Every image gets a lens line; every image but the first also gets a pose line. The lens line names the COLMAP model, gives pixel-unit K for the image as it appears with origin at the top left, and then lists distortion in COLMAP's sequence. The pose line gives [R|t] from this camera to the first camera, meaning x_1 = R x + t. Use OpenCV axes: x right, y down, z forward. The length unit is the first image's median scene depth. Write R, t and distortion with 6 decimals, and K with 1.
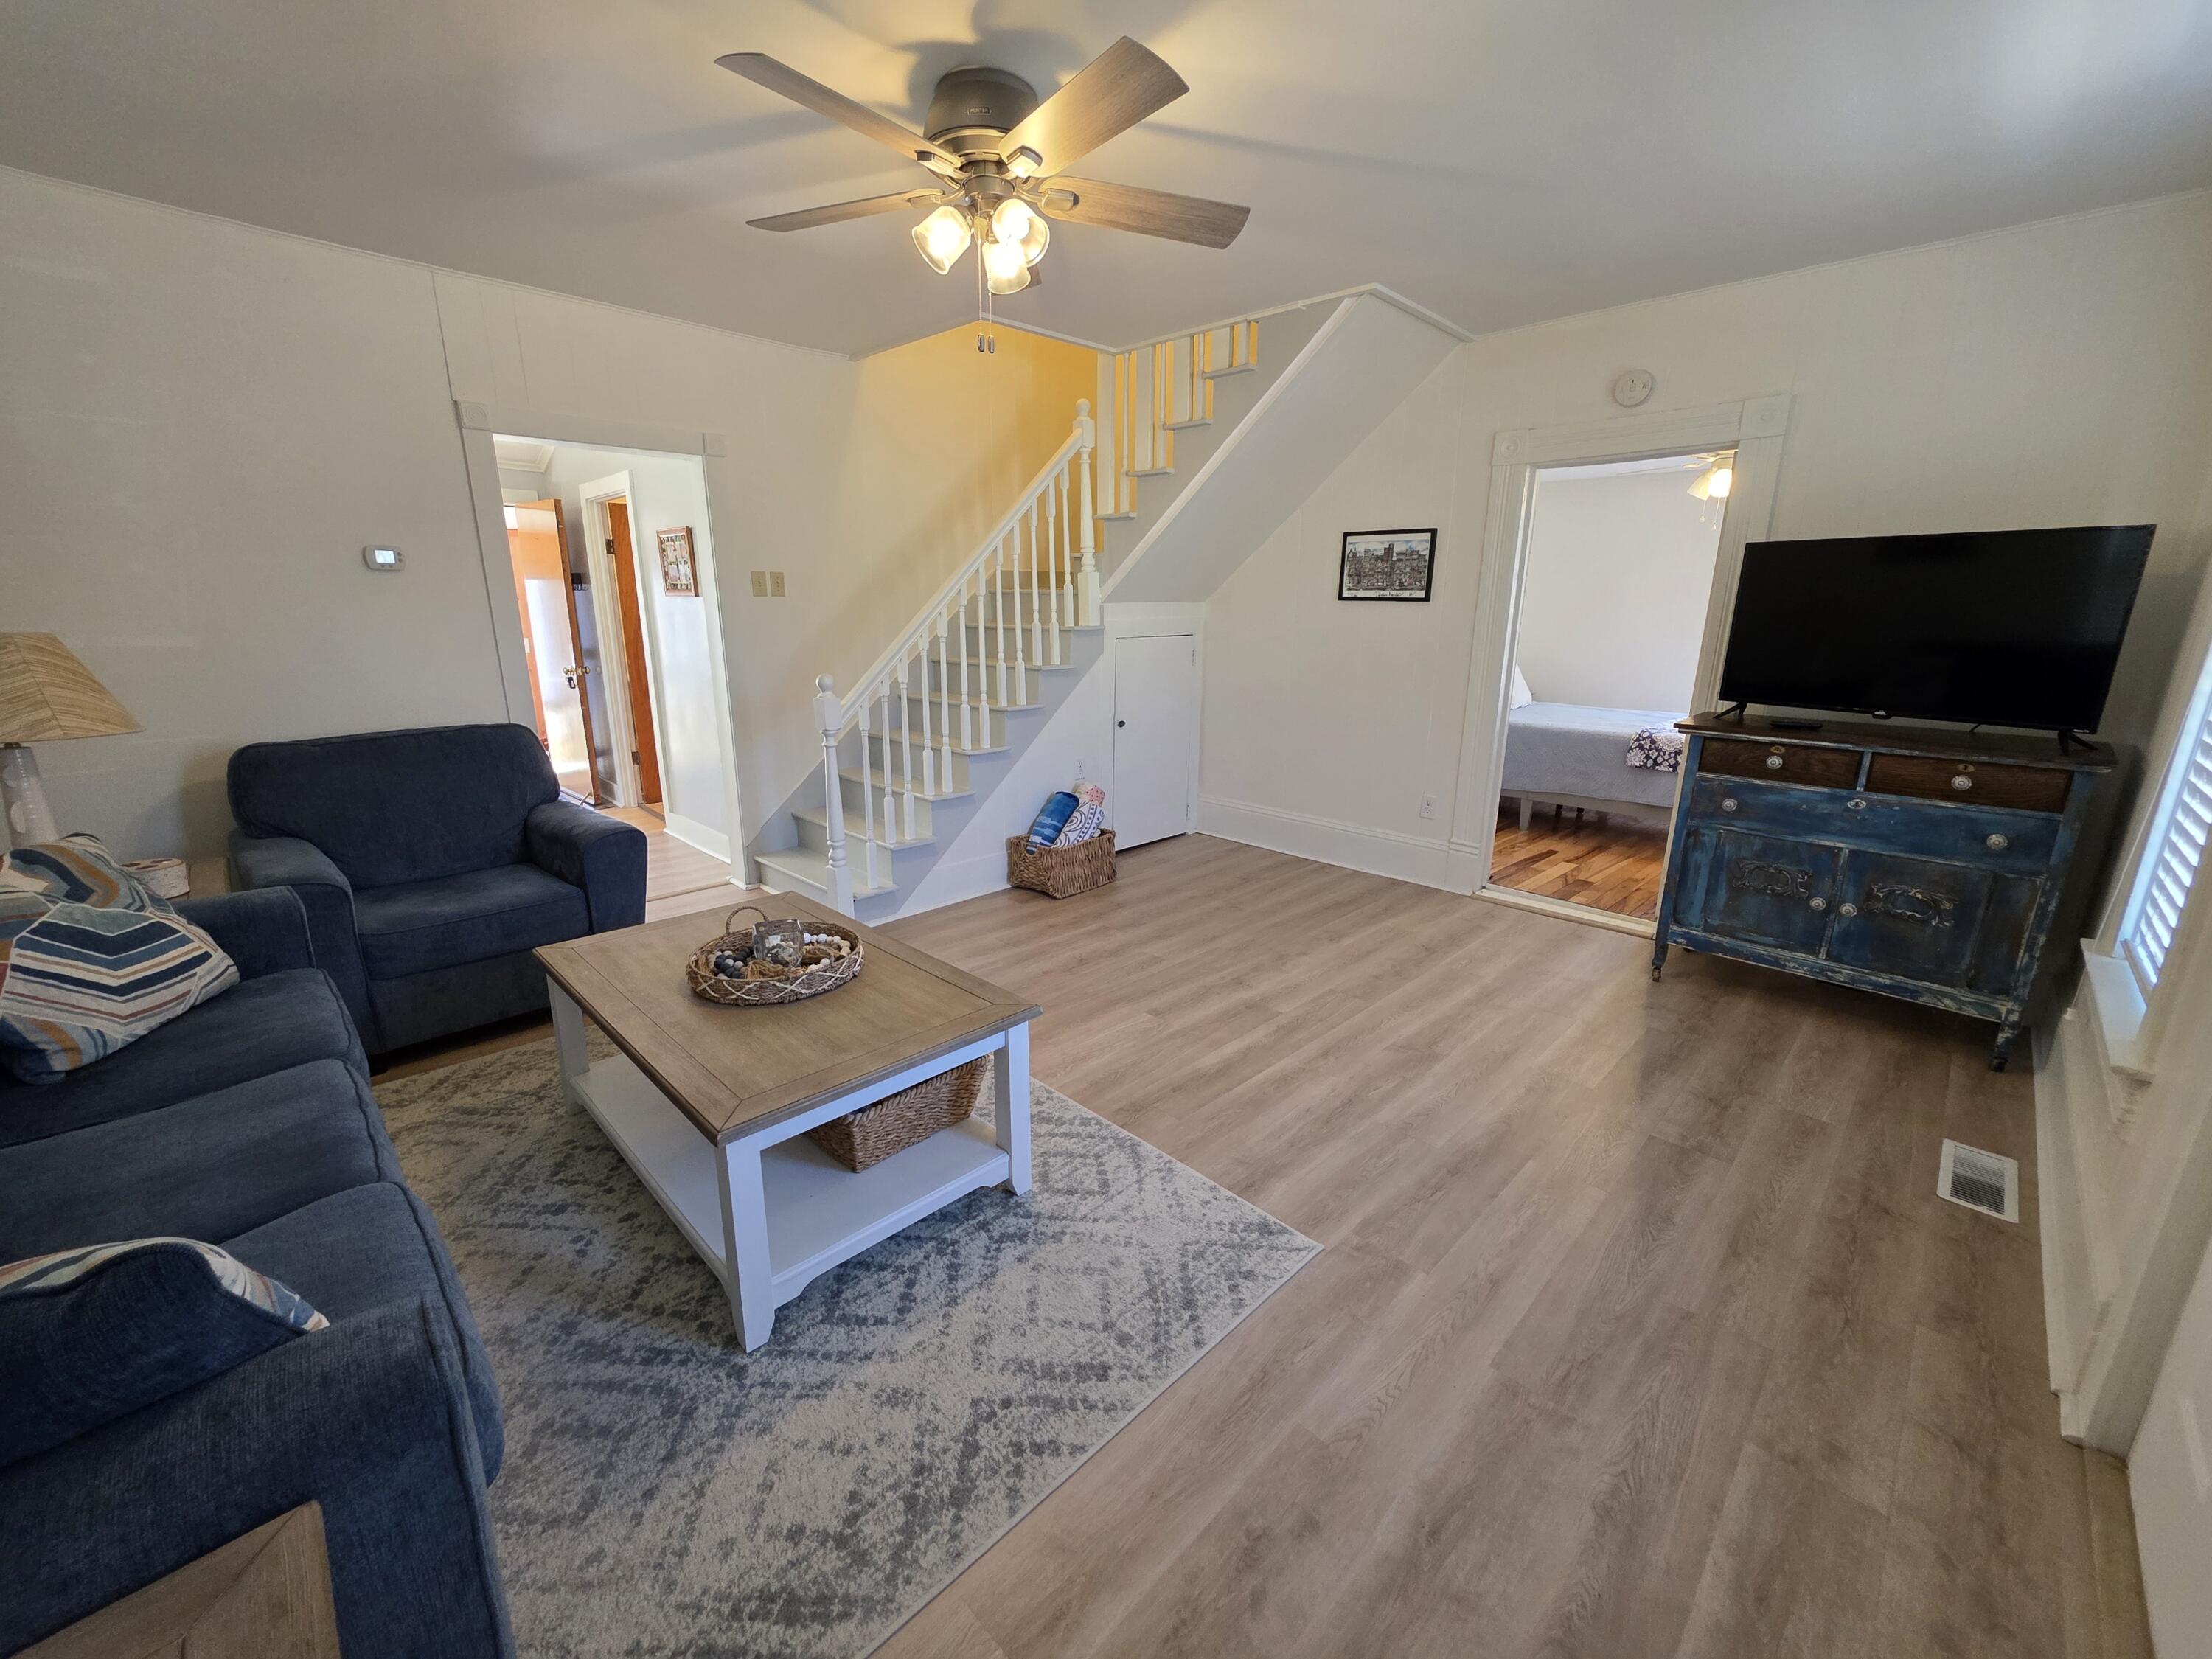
lens RADIAL K [[885.7, 0, 1101.3], [0, 885.7, 829.8], [0, 0, 1]] dist [0.002991, -0.000559]
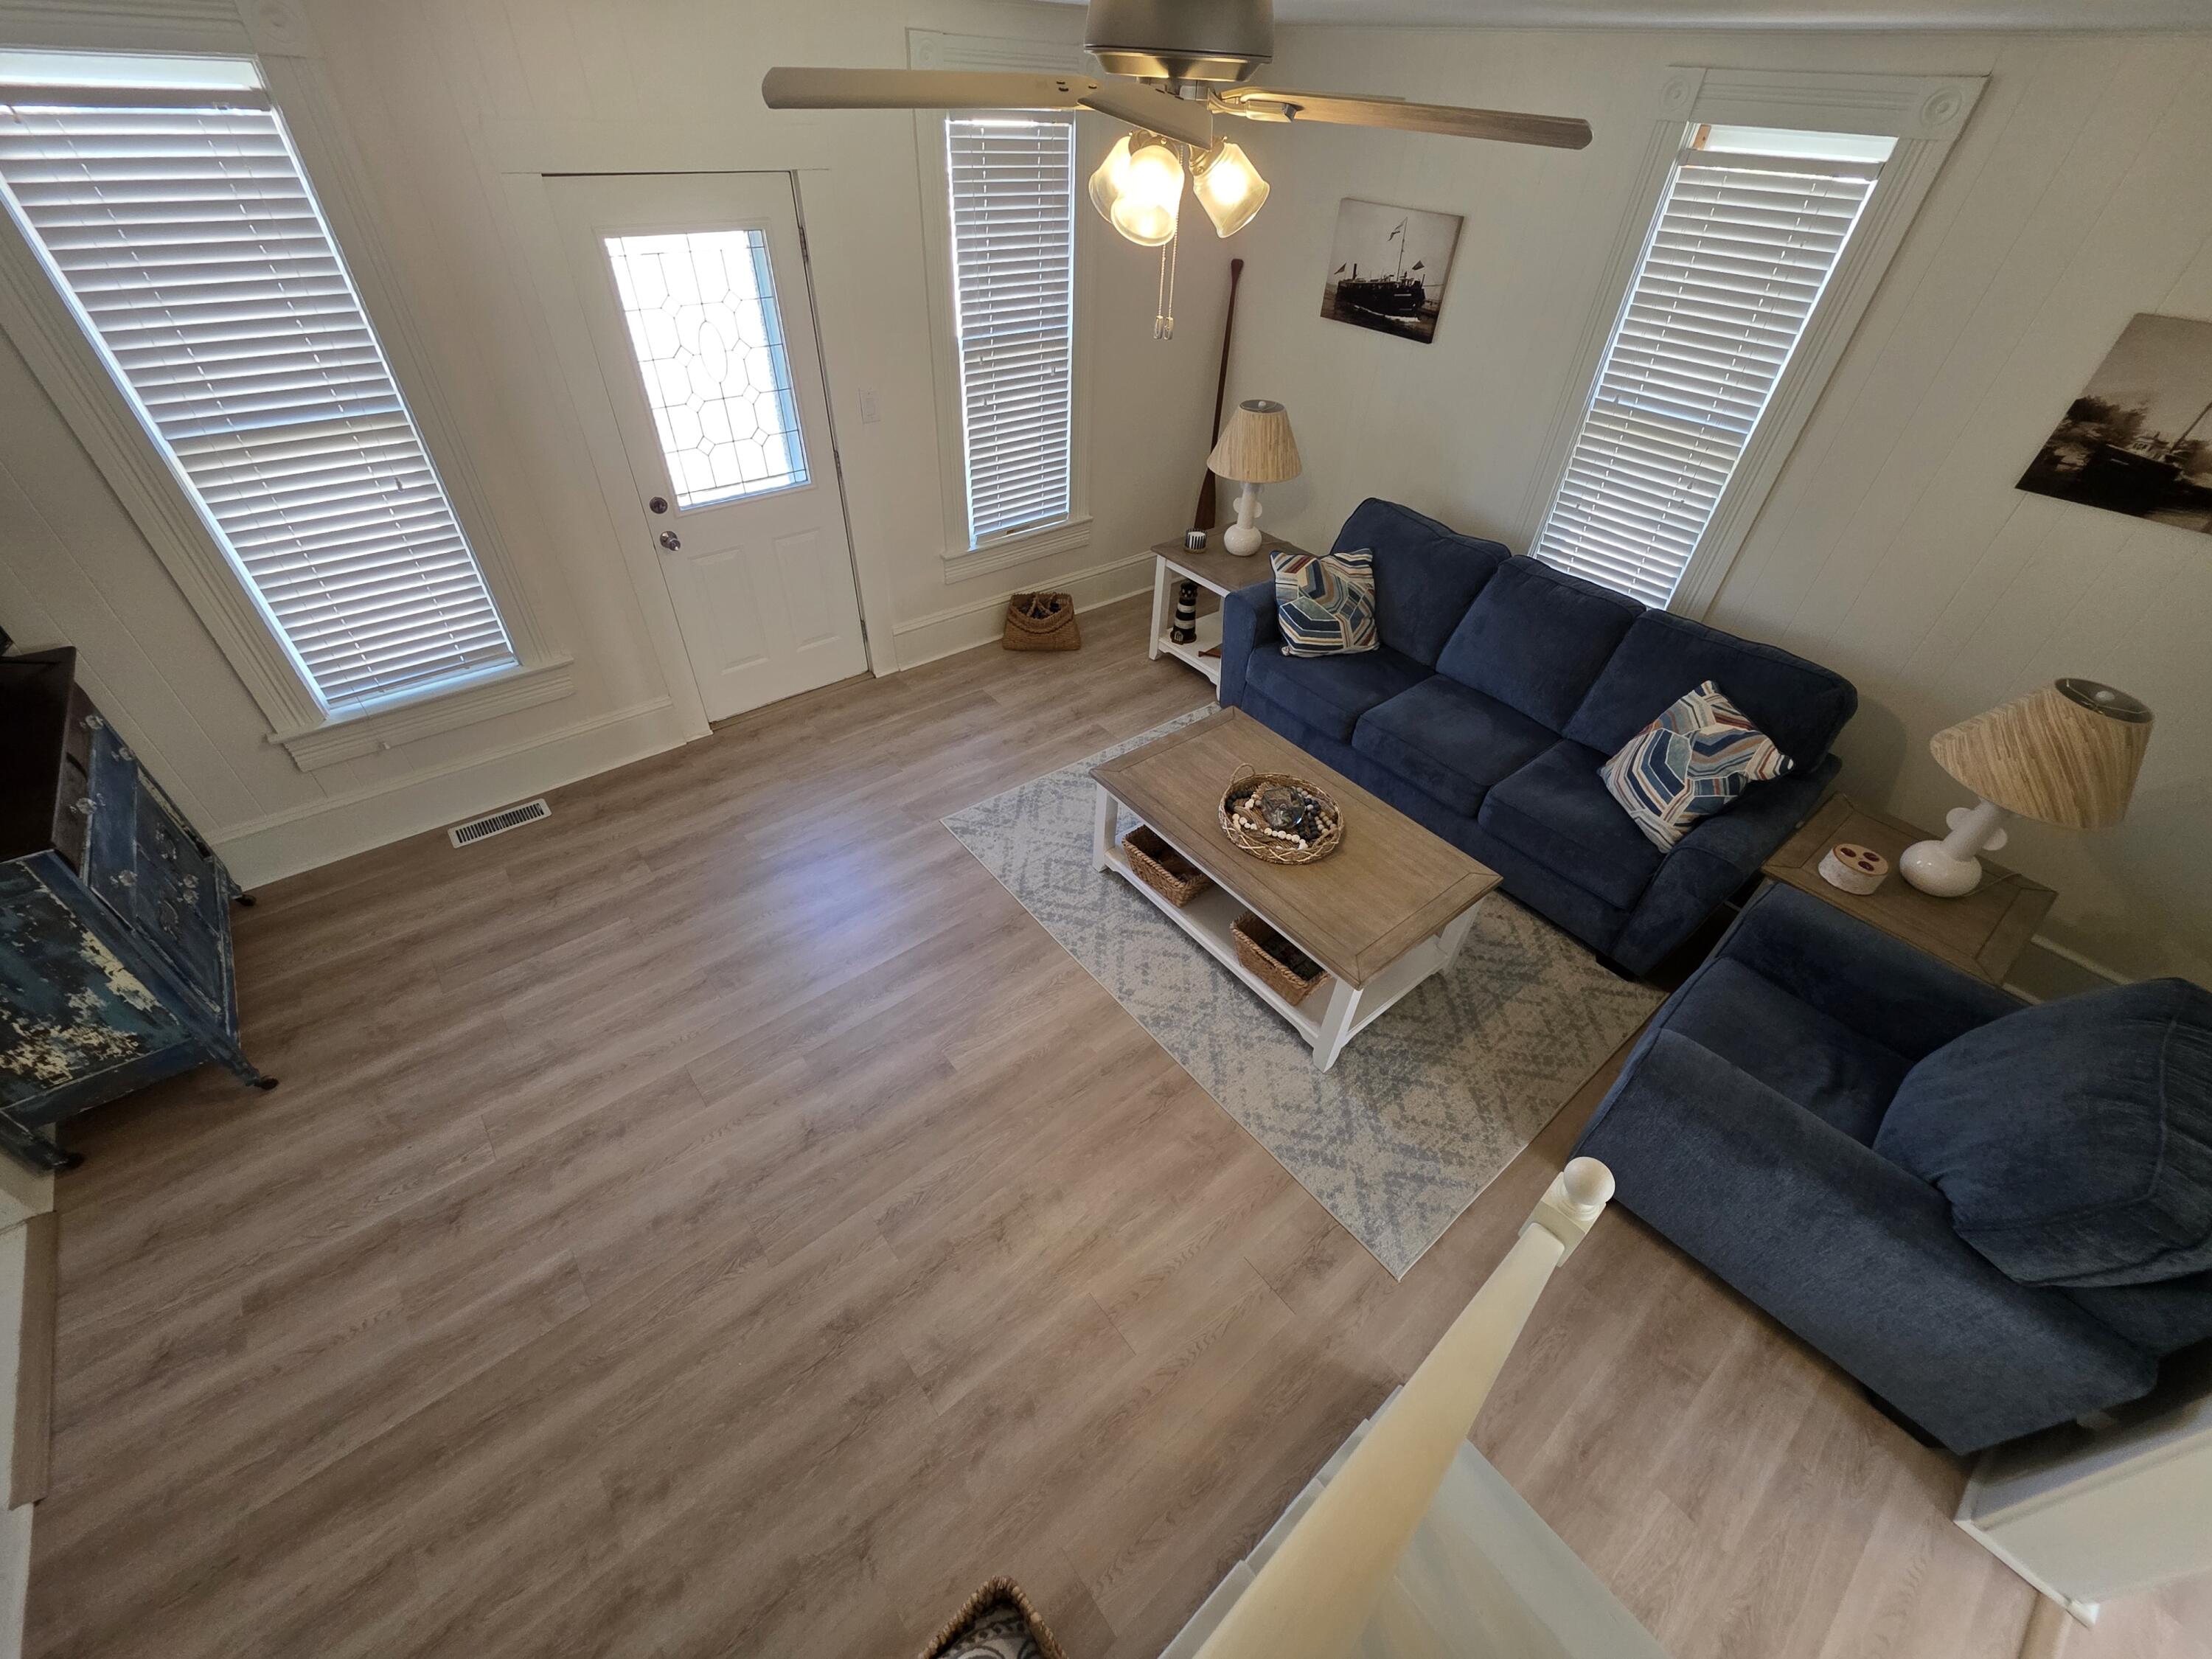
lens RADIAL K [[885.7, 0, 1106.5], [0, 885.7, 831.2], [0, 0, 1]] dist [0.002991, -0.000559]
pose [[-0.993909, -0.103413, 0.038097, -0.142586], [-0.028699, 0.576629, 0.816502, -0.858252], [-0.106405, 0.810435, -0.576084, 1.677699]]
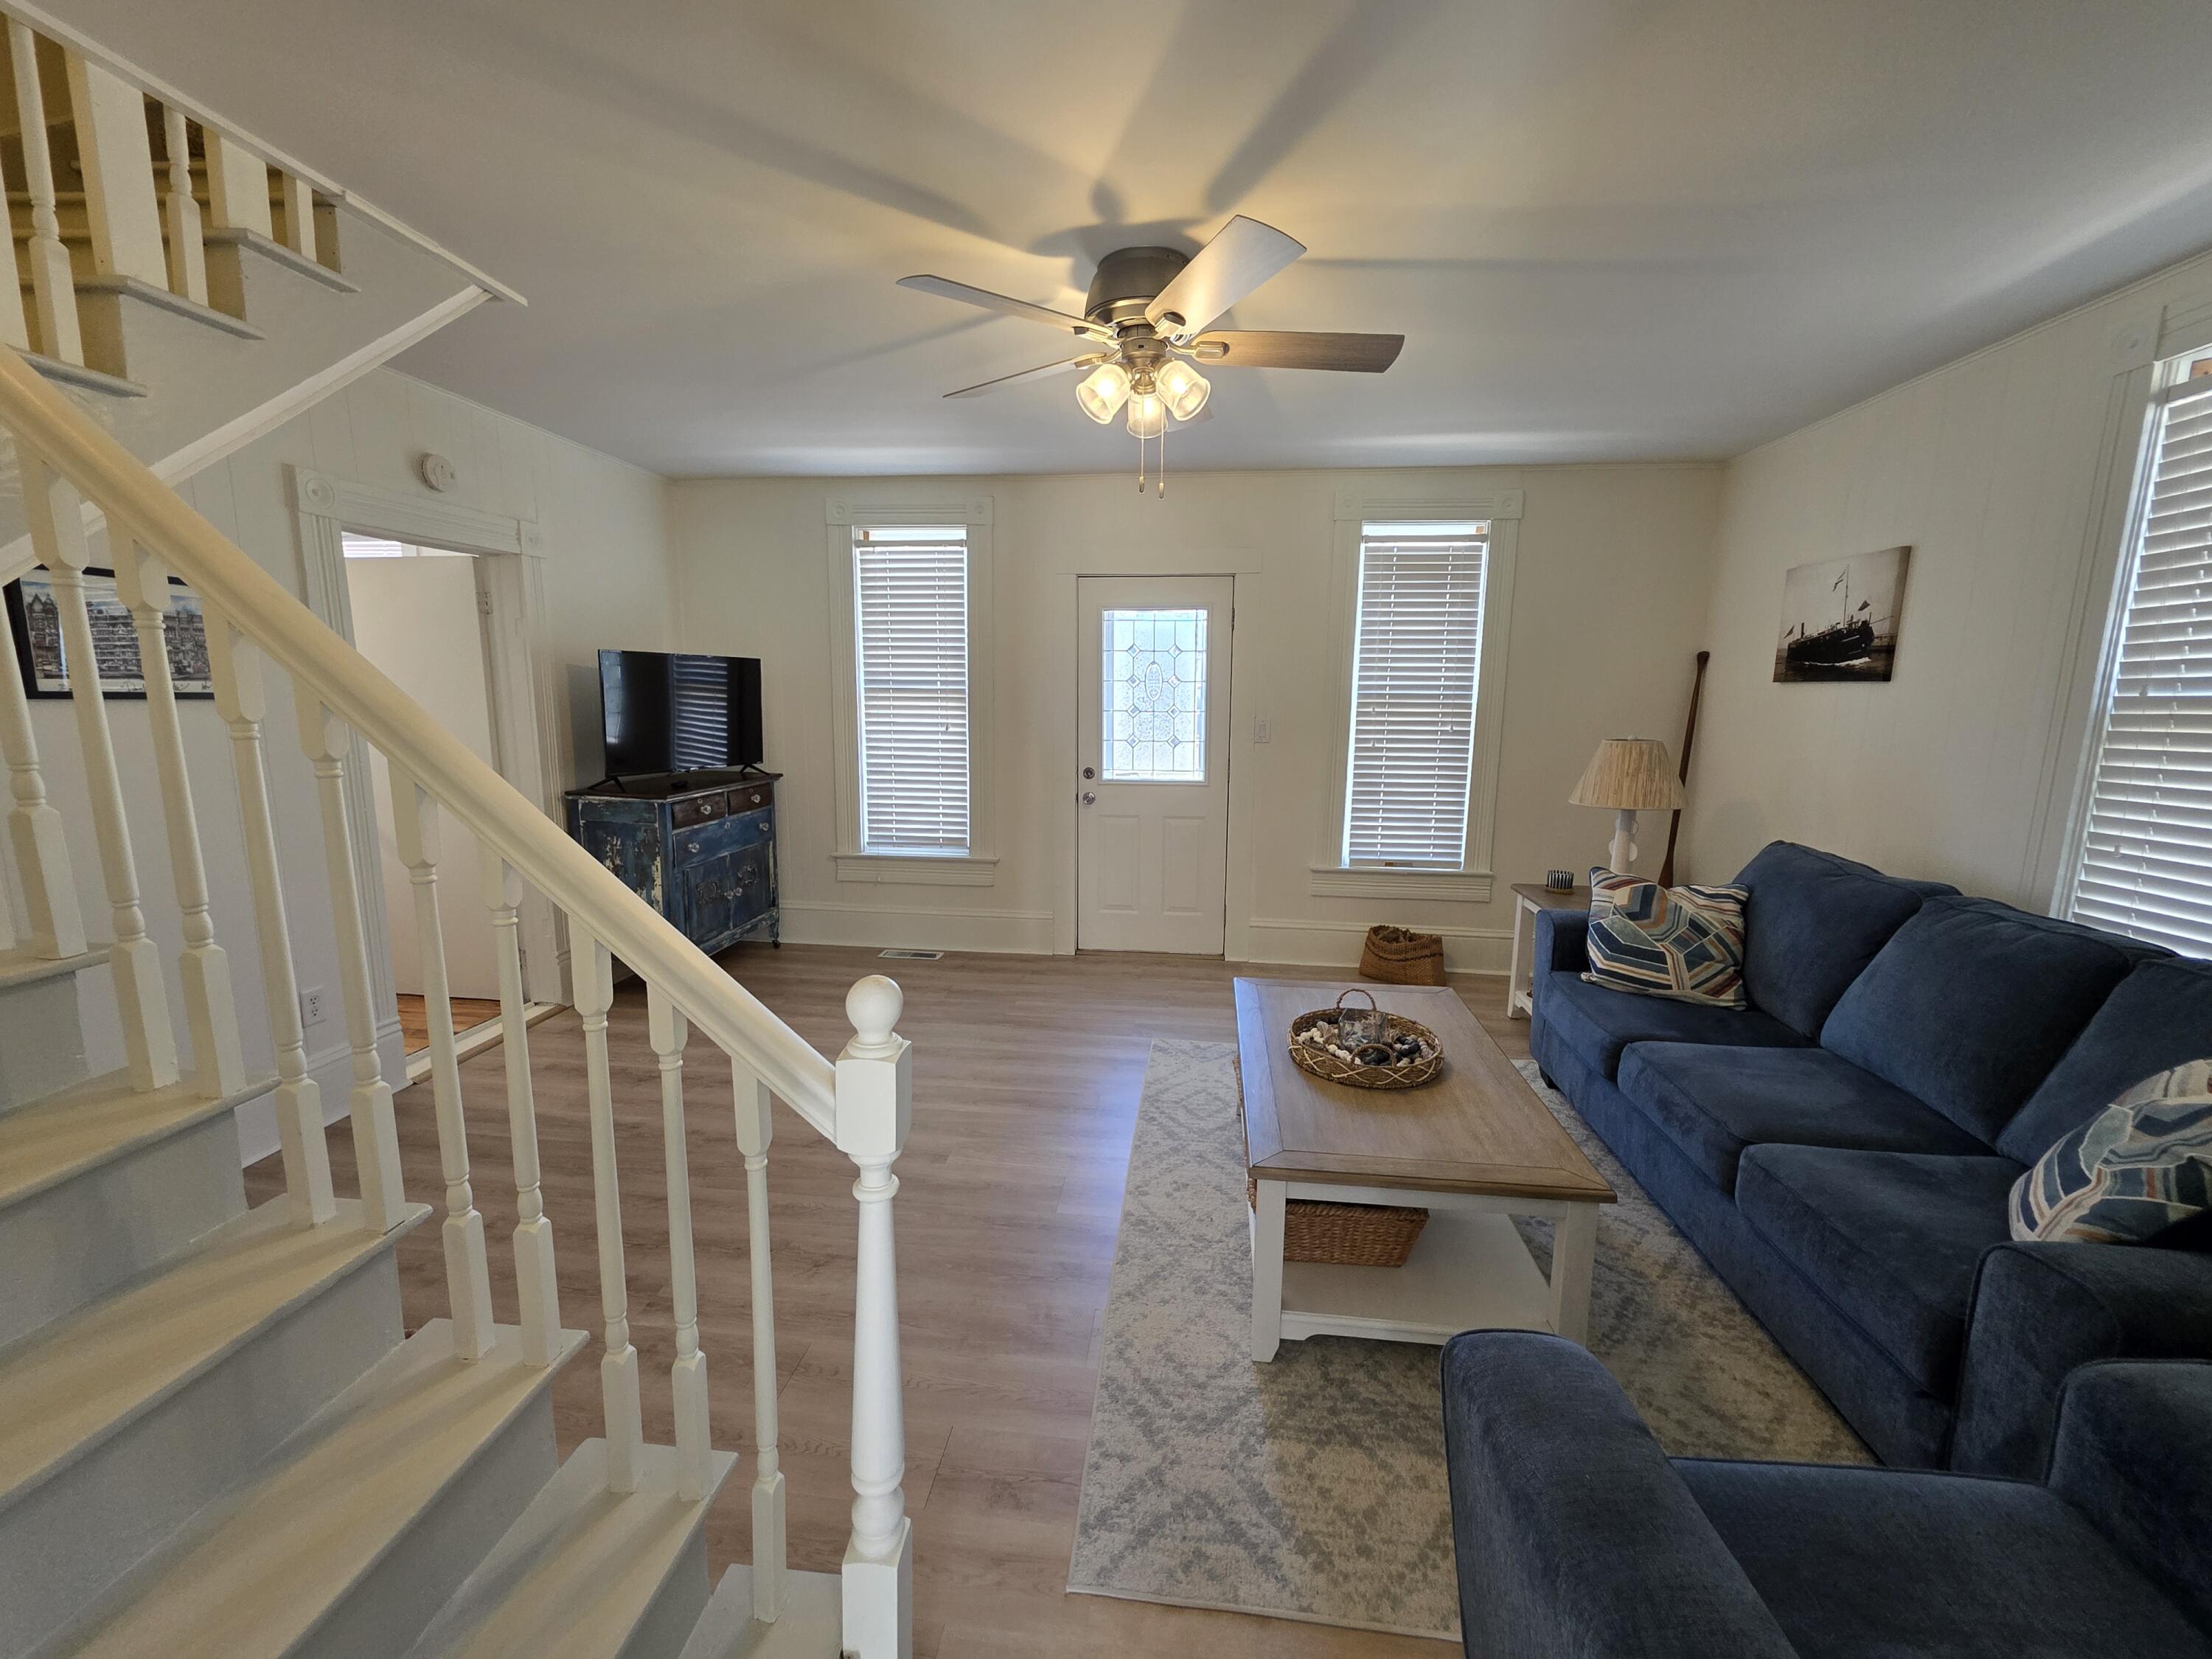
lens RADIAL K [[885.7, 0, 1106.8], [0, 885.7, 826.5], [0, 0, 1]] dist [0.002991, -0.000559]
pose [[-0.625785, -0.135560, 0.768126, -0.898222], [0.174556, 0.935465, 0.307302, -0.462489], [-0.760213, 0.326386, -0.561737, 1.633435]]
